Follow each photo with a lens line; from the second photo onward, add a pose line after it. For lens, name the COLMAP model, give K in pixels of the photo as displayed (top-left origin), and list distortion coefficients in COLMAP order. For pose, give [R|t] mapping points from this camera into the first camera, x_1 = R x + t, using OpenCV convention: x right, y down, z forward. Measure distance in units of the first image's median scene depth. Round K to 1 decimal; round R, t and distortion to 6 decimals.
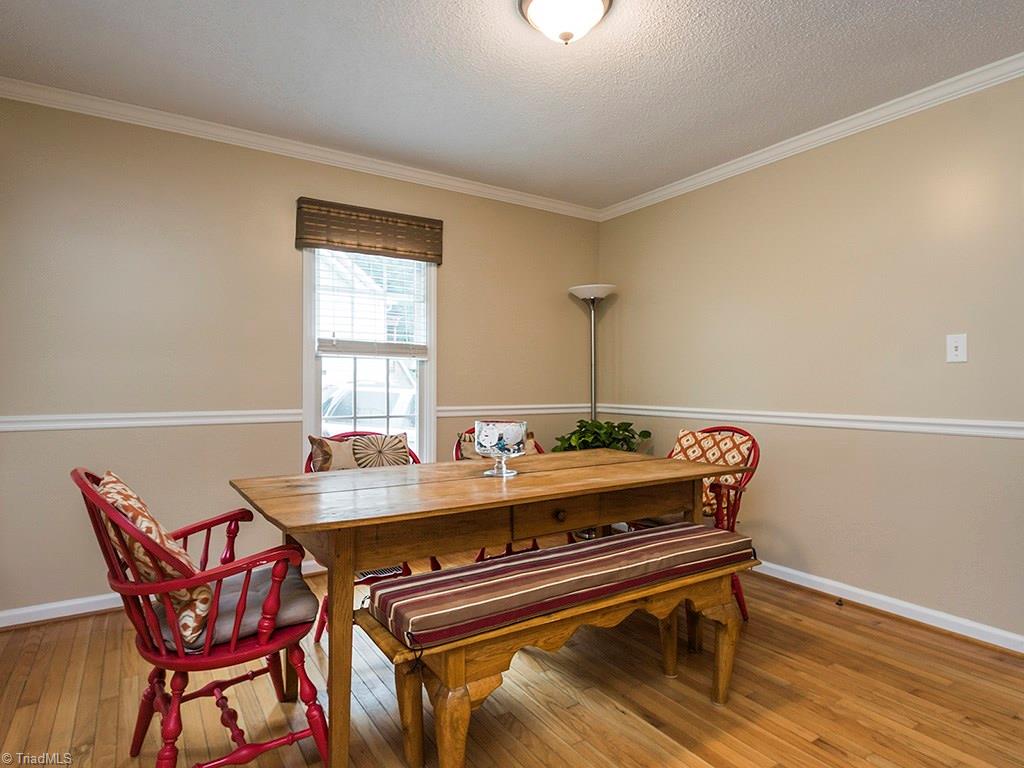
lens RADIAL K [[563.0, 0, 507.5], [0, 563.0, 380.6], [0, 0, 1]] dist [0.014164, -0.007407]
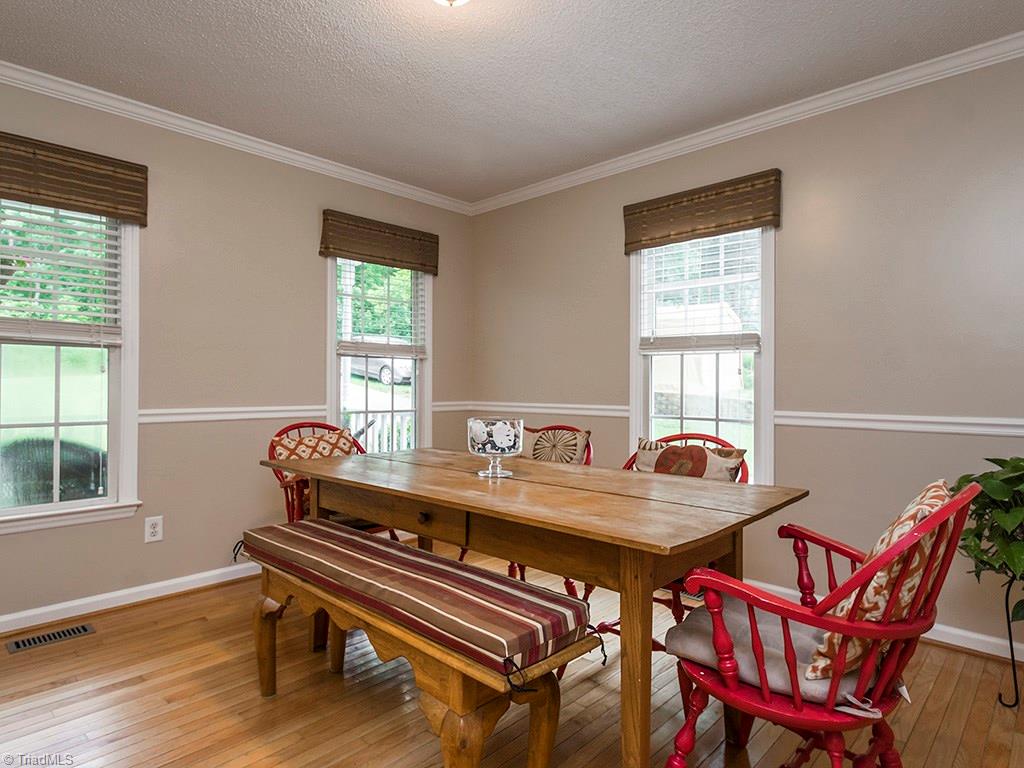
lens RADIAL K [[563.0, 0, 516.5], [0, 563.0, 385.5], [0, 0, 1]] dist [0.014164, -0.007407]
pose [[0.266493, 0.002398, -0.963834, 0.574924], [-0.001031, 0.999997, 0.002202, 0.010039], [0.963836, 0.000407, 0.266495, 0.499339]]
